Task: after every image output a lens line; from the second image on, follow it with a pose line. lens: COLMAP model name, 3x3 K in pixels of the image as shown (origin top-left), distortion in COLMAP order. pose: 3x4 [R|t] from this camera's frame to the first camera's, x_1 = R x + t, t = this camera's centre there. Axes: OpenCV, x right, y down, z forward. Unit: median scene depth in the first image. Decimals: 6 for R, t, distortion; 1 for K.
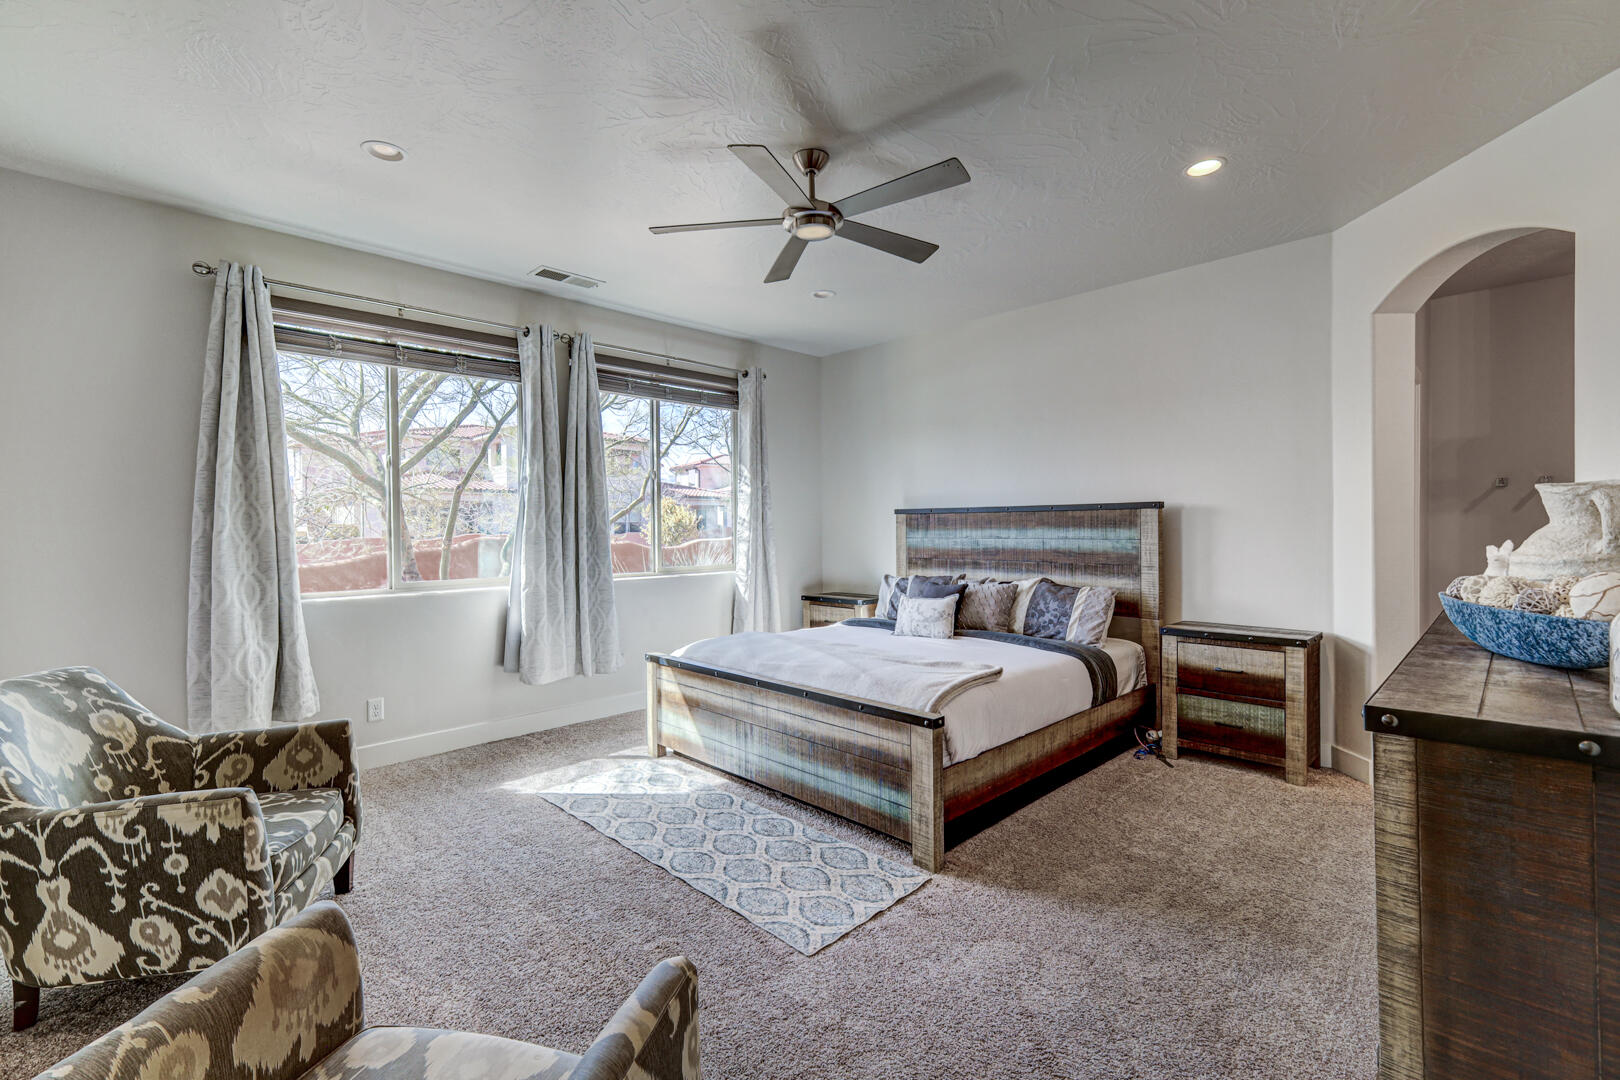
lens RADIAL K [[720.4, 0, 805.7], [0, 720.4, 525.3], [0, 0, 1]] dist [0.001648, 0.000597]
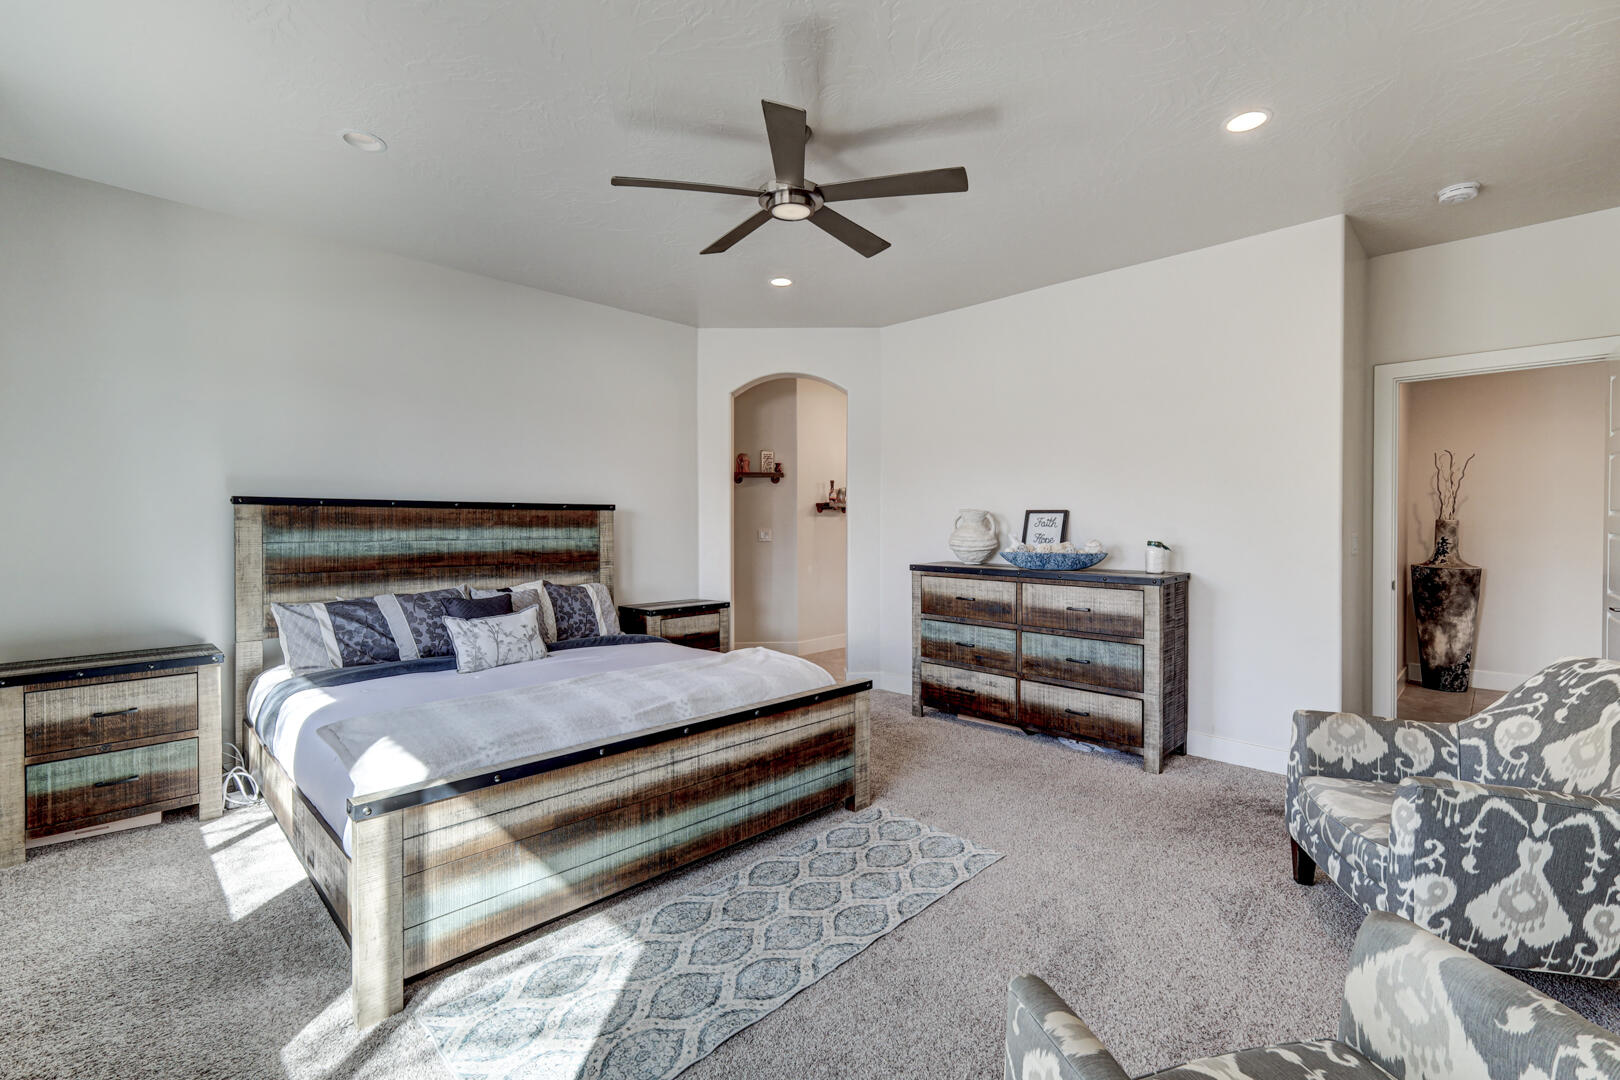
lens RADIAL K [[720.4, 0, 805.7], [0, 720.4, 525.3], [0, 0, 1]] dist [0.001648, 0.000597]
pose [[-0.032077, 0.007318, 0.999459, -0.668490], [-0.001781, 0.999971, -0.007378, 0.007801], [-0.999484, -0.002016, -0.032064, 0.729617]]
